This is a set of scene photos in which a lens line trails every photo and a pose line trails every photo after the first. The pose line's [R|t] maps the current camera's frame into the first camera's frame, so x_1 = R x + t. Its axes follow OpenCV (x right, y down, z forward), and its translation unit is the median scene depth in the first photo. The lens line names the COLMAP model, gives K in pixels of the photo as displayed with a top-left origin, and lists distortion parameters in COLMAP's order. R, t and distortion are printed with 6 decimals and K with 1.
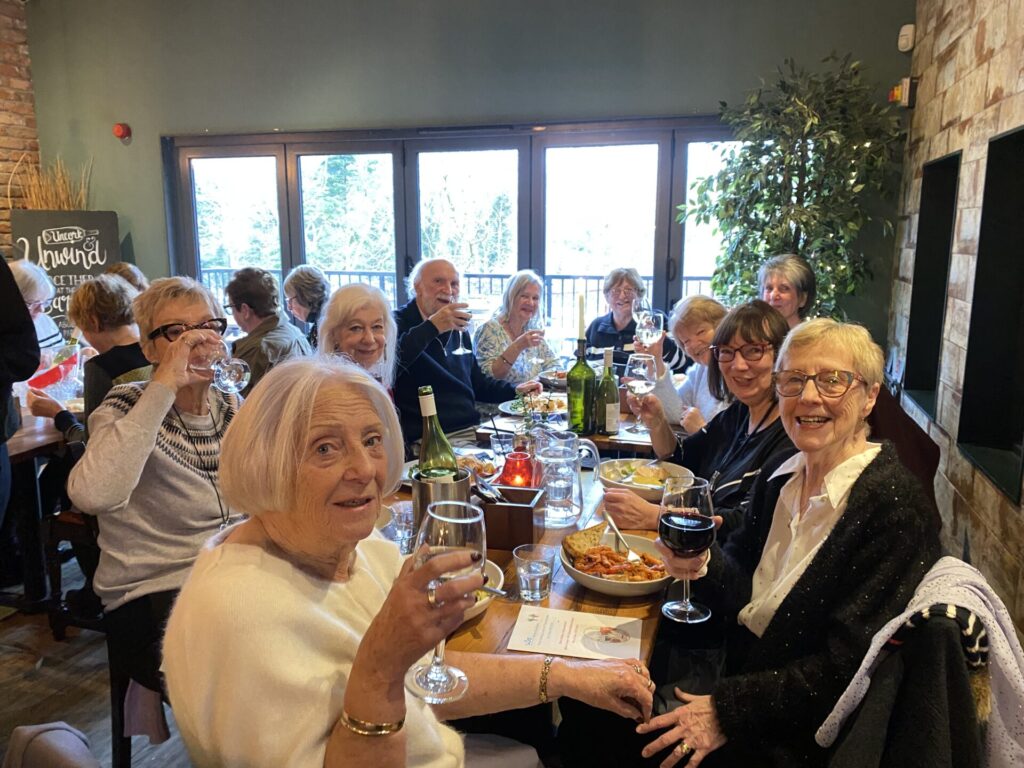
lens RADIAL K [[800.3, 0, 509.6], [0, 800.3, 384.0], [0, 0, 1]] dist [0.047960, -0.039673]
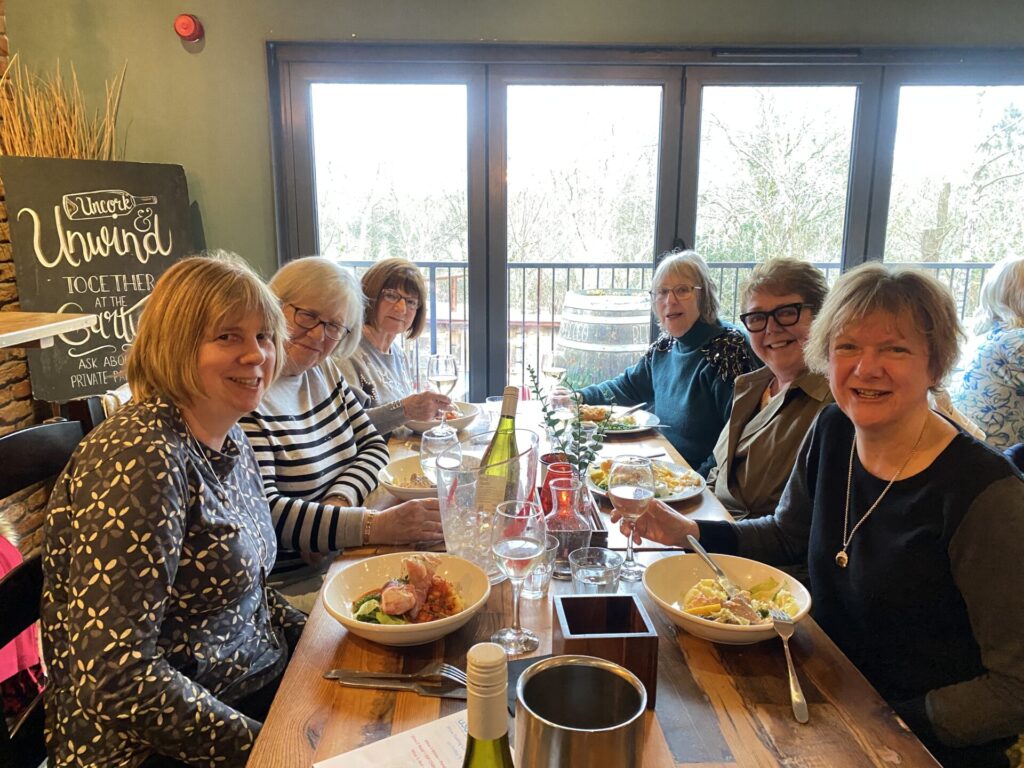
lens RADIAL K [[800.3, 0, 513.9], [0, 800.3, 383.8], [0, 0, 1]] dist [0.047960, -0.039673]
pose [[0.955659, -0.052661, 0.289729, -0.442783], [0.047762, 0.998571, 0.023958, -0.057346], [-0.290577, -0.009057, 0.956809, 0.368812]]
